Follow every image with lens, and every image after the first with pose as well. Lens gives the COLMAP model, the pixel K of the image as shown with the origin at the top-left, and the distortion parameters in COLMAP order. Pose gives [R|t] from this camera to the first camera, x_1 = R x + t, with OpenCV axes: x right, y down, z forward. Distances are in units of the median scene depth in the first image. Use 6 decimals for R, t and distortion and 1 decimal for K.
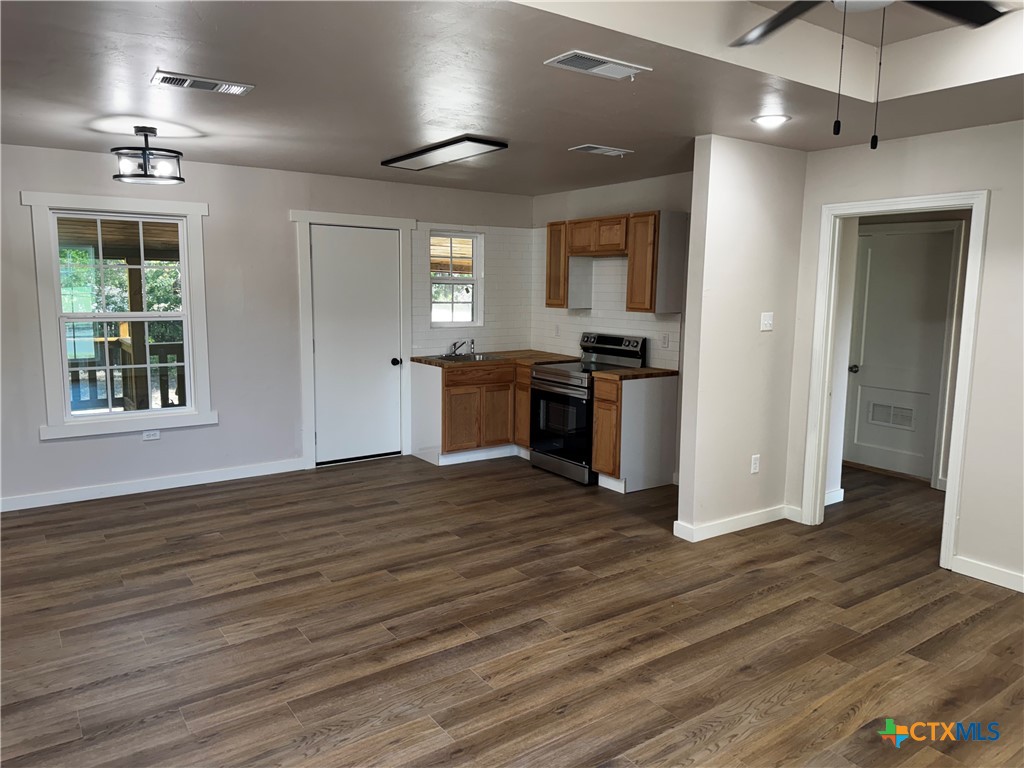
lens RADIAL K [[728.6, 0, 515.6], [0, 728.6, 381.5], [0, 0, 1]] dist [0.036163, -0.022073]
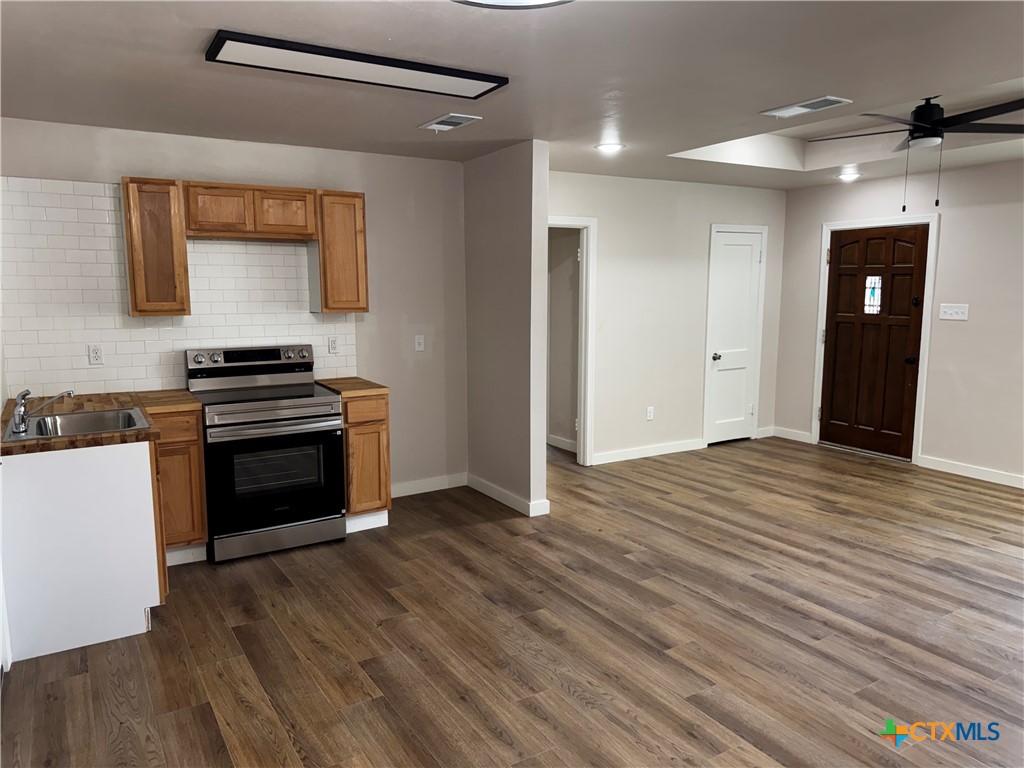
lens RADIAL K [[728.6, 0, 516.3], [0, 728.6, 385.1], [0, 0, 1]] dist [0.036163, -0.022073]
pose [[0.055719, -0.161025, 0.985376, -0.966470], [0.128637, 0.979842, 0.152847, -0.171994], [-0.990125, 0.118239, 0.075310, 1.119664]]
